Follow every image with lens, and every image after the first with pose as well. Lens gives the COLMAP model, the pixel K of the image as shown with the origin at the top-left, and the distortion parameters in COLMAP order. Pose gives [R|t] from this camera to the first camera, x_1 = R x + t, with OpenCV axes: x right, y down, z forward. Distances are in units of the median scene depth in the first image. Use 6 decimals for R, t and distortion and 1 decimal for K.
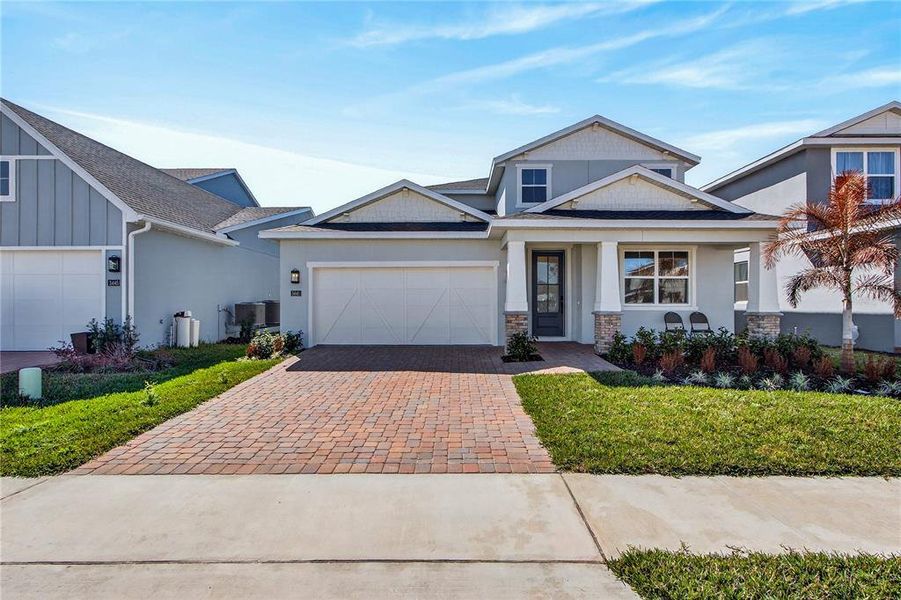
lens RADIAL K [[439.8, 0, 457.2], [0, 439.8, 299.7], [0, 0, 1]] dist [0.011341, 0.002338]
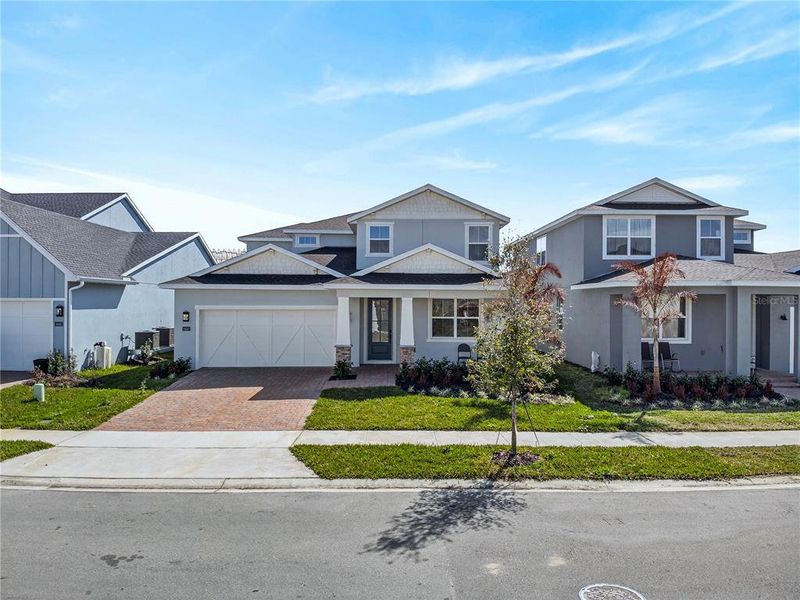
lens RADIAL K [[558.3, 0, 402.6], [0, 558.3, 296.0], [0, 0, 1]] dist [0.001030, -0.010299]
pose [[0.999570, 0.006594, 0.028562, 0.240899], [-0.006505, 0.999974, -0.003203, -0.112326], [-0.028583, 0.003016, 0.999587, -0.713003]]
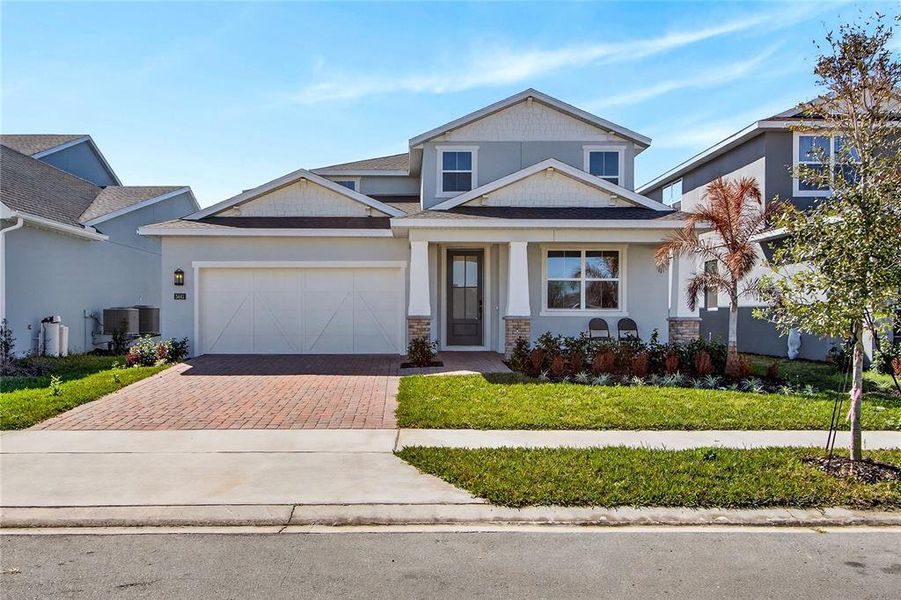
lens RADIAL K [[672.2, 0, 410.8], [0, 672.2, 318.7], [0, 0, 1]] dist [0.028325, -0.011445]
pose [[0.999950, 0.002088, 0.009772, 0.088741], [-0.002200, 0.999931, 0.011534, 0.013847], [-0.009748, -0.011555, 0.999886, -0.370511]]
